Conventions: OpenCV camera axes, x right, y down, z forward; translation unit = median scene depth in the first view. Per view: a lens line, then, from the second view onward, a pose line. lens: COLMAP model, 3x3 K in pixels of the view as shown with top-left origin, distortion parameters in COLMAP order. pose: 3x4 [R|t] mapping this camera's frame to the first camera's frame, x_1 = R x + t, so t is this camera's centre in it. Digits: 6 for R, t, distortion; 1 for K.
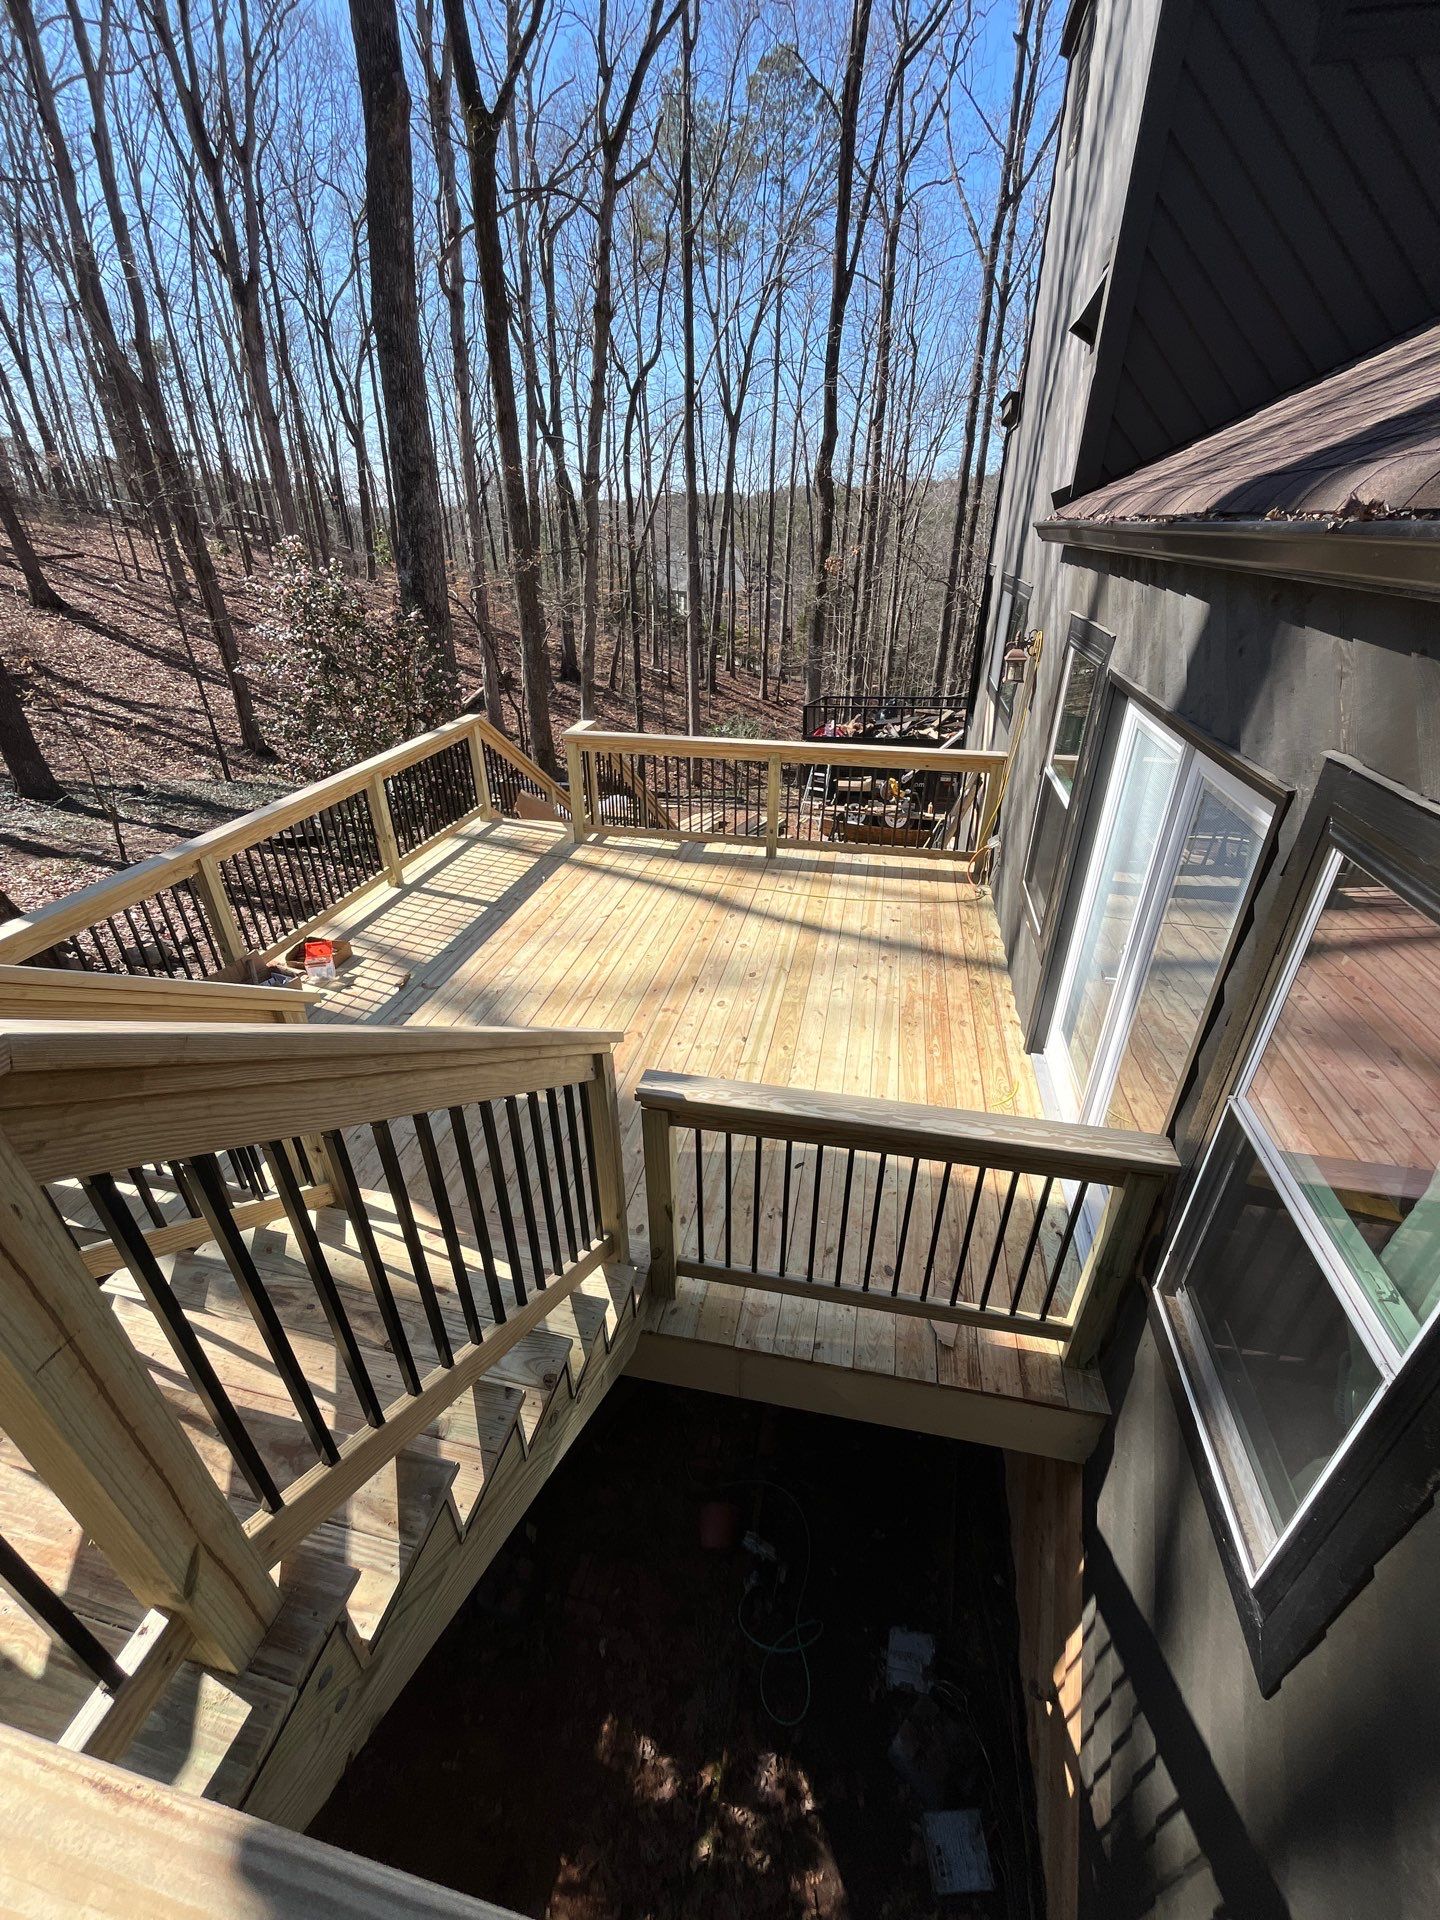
lens RADIAL K [[777.5, 0, 722.1], [0, 777.5, 963.0], [0, 0, 1]] dist [-0.003326, -0.000446]
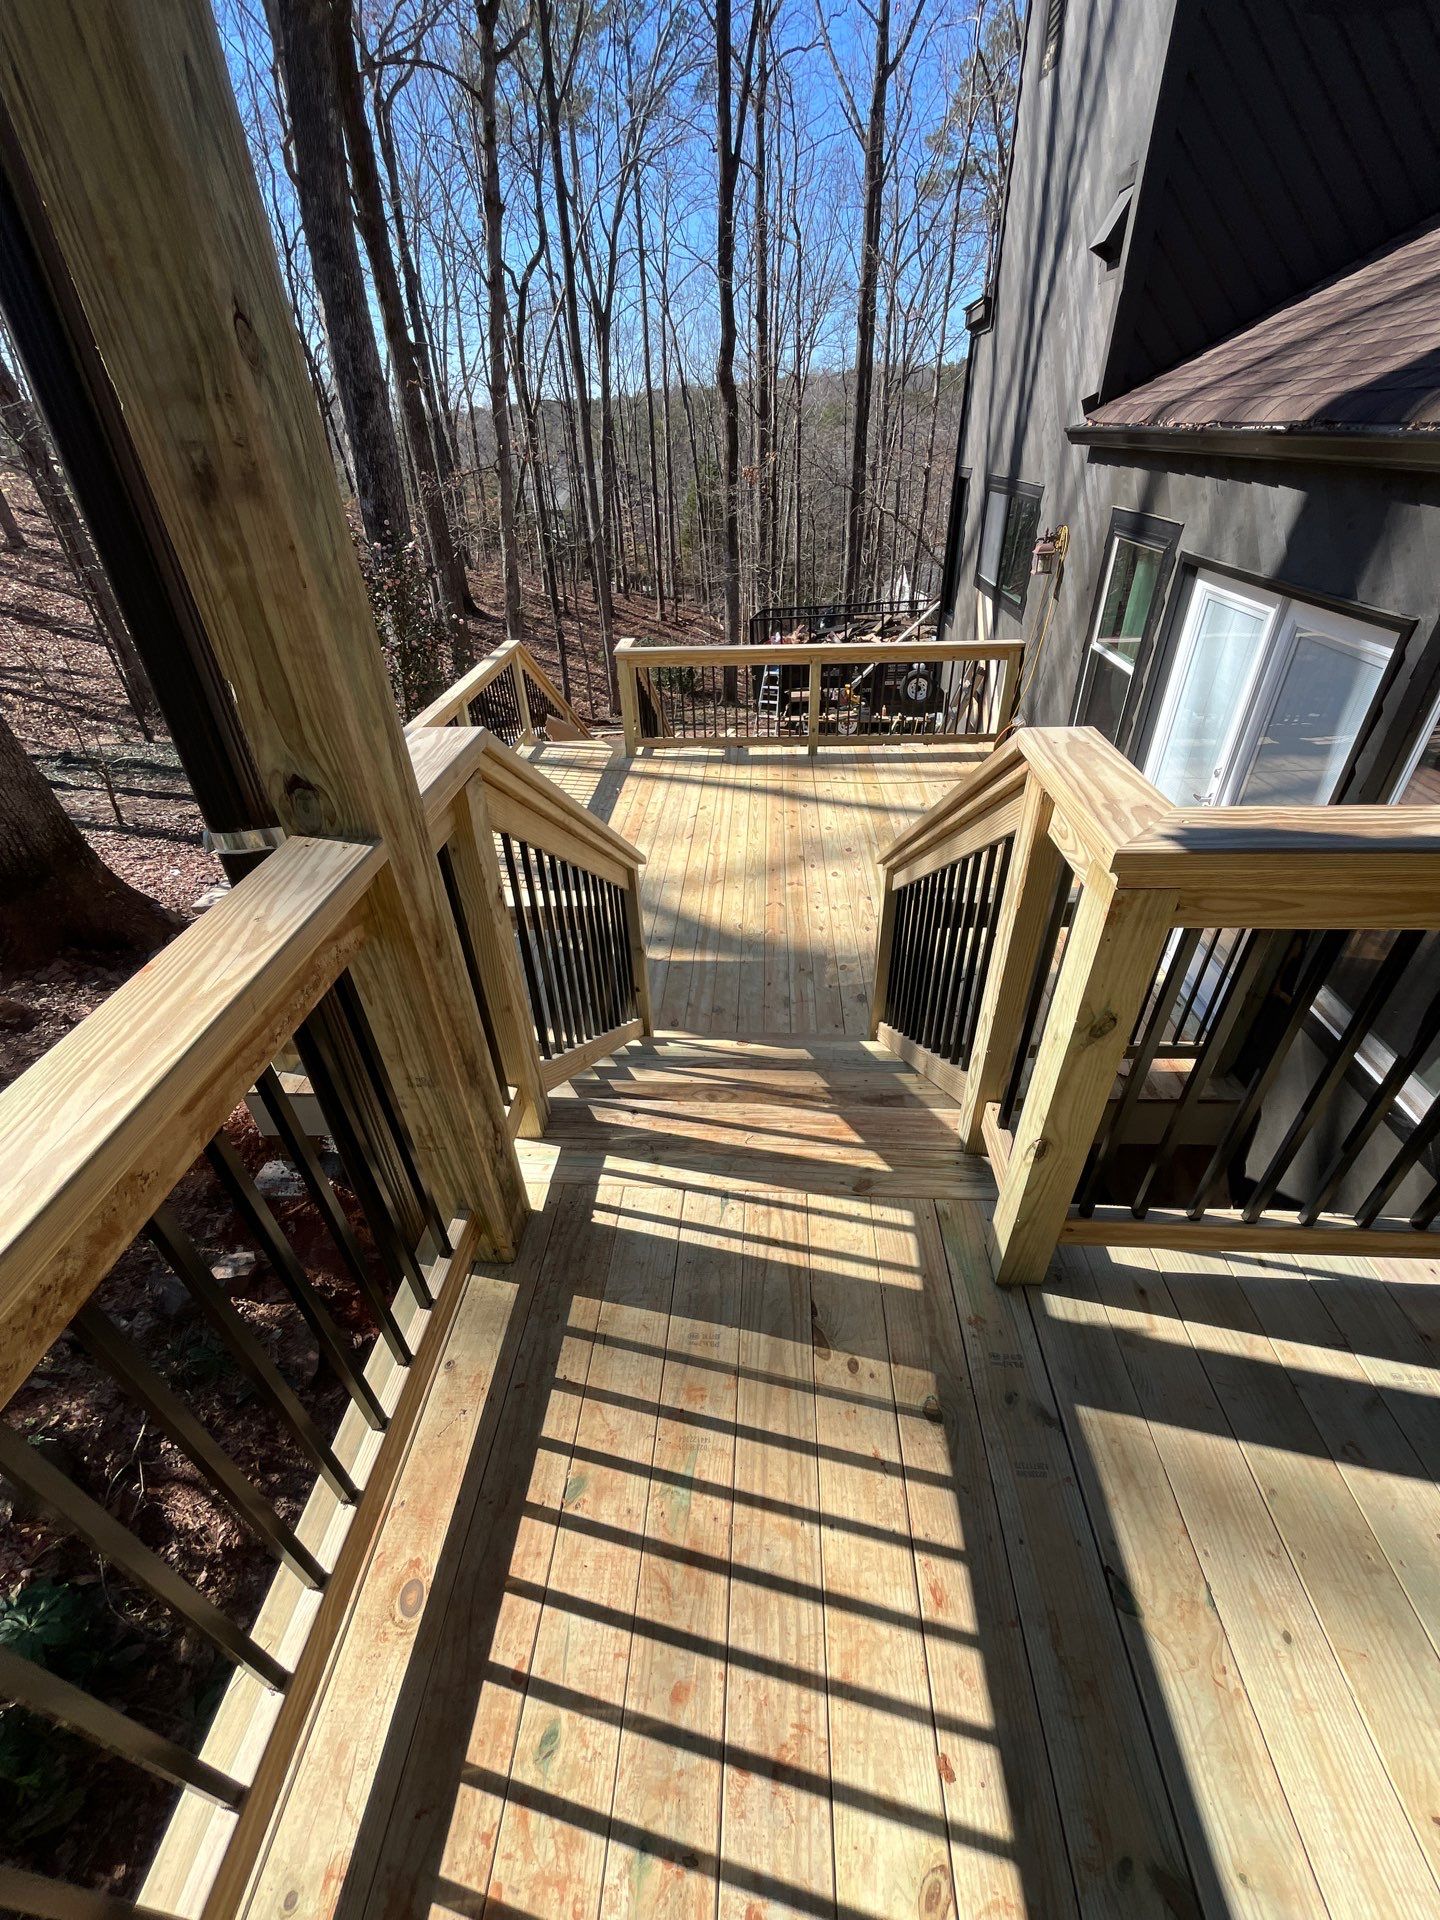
lens RADIAL K [[777.5, 0, 720.5], [0, 777.5, 960.3], [0, 0, 1]] dist [-0.003326, -0.000446]
pose [[0.988754, -0.109776, 0.101561, -0.207146], [0.100811, 0.990867, 0.089554, 0.040274], [-0.110464, -0.078308, 0.990790, -0.095975]]
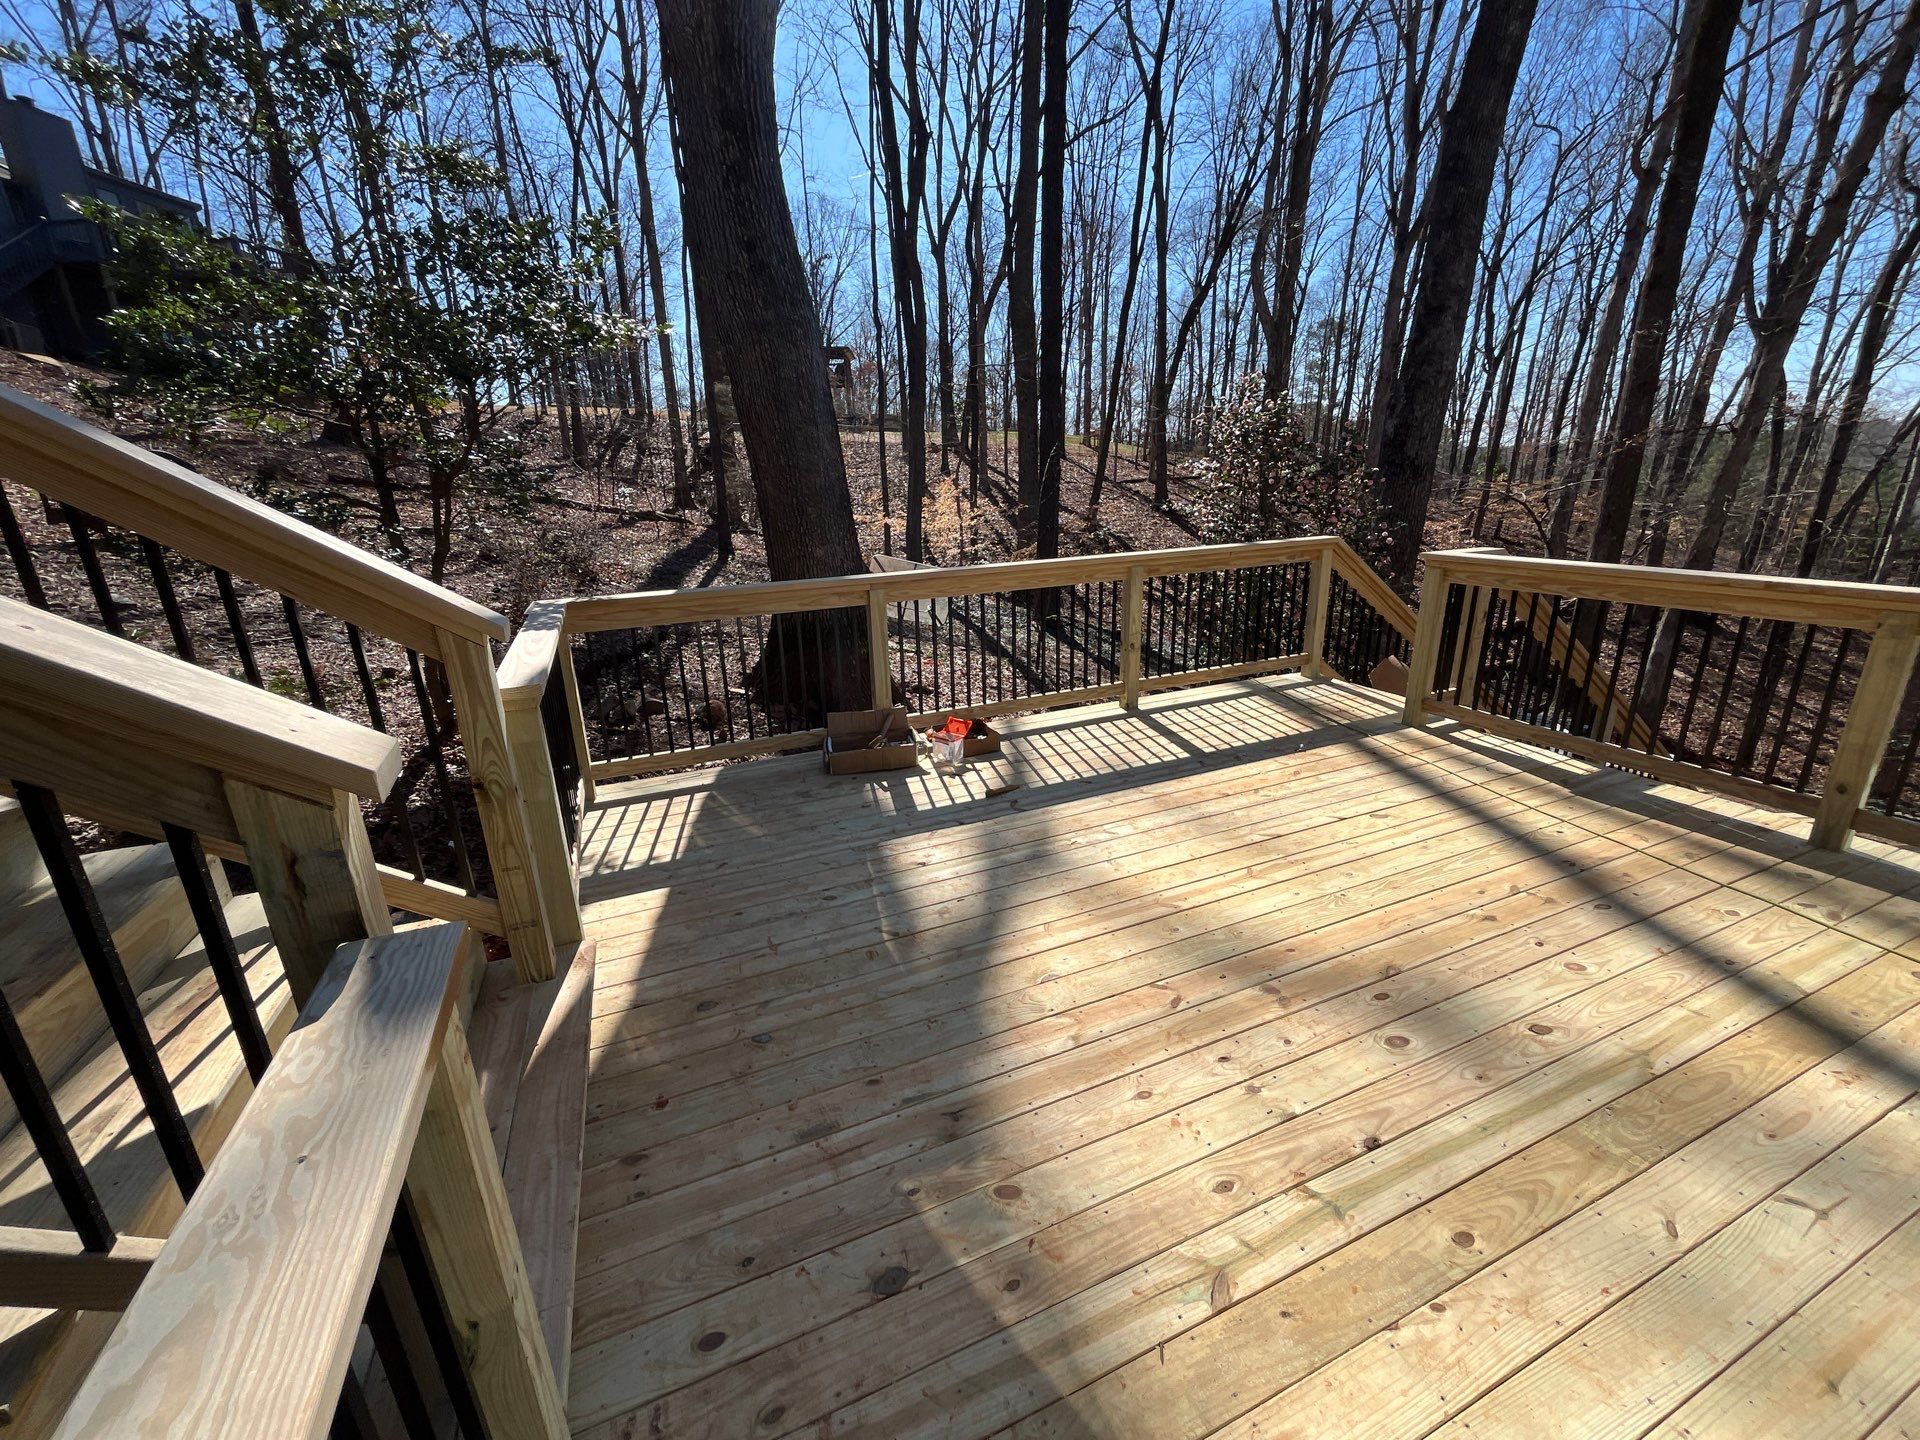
lens RADIAL K [[777.5, 0, 945.5], [0, 777.5, 720.2], [0, 0, 1]] dist [-0.003326, -0.000446]
pose [[0.565205, 0.227994, -0.792819, 0.110817], [-0.376440, 0.926439, -0.001946, -0.013556], [0.734055, 0.299549, 0.609454, 0.340533]]
